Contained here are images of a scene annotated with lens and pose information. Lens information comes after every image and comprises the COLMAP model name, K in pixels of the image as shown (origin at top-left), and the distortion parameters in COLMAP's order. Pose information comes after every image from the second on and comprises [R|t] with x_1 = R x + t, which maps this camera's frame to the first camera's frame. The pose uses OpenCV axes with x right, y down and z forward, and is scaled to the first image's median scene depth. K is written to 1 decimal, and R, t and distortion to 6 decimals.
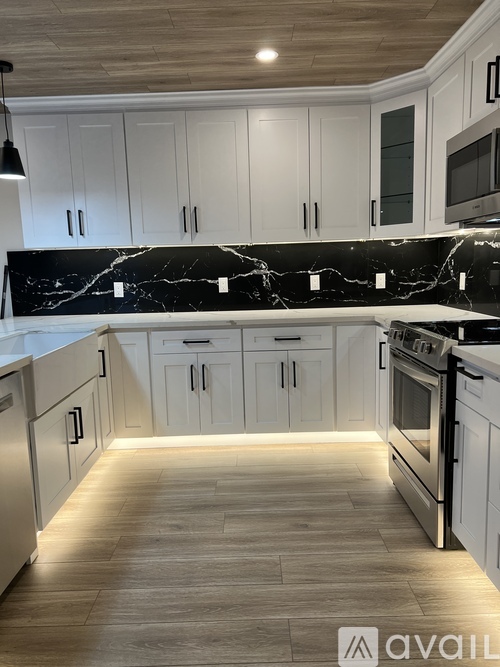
lens RADIAL K [[500.8, 0, 250.0], [0, 500.8, 333.5], [0, 0, 1]] dist [0.074044, -0.003901]
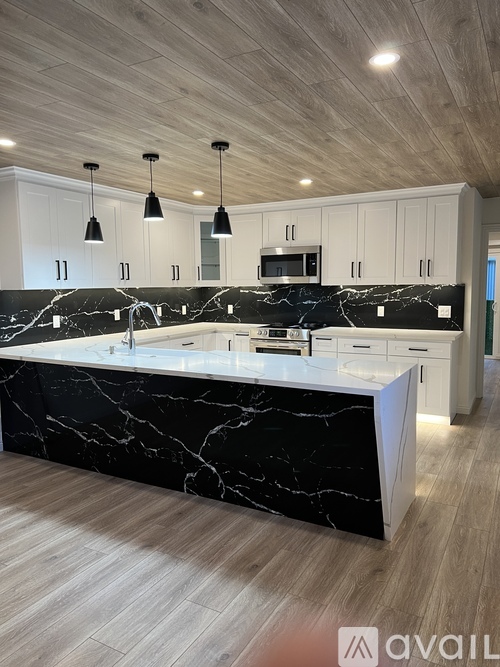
lens RADIAL K [[500.8, 0, 250.0], [0, 500.8, 333.5], [0, 0, 1]] dist [0.074044, -0.003901]
pose [[0.472512, -0.063647, 0.879023, -1.143919], [0.117628, 0.993020, 0.008671, -0.012300], [-0.873439, 0.099301, 0.476701, -0.012927]]
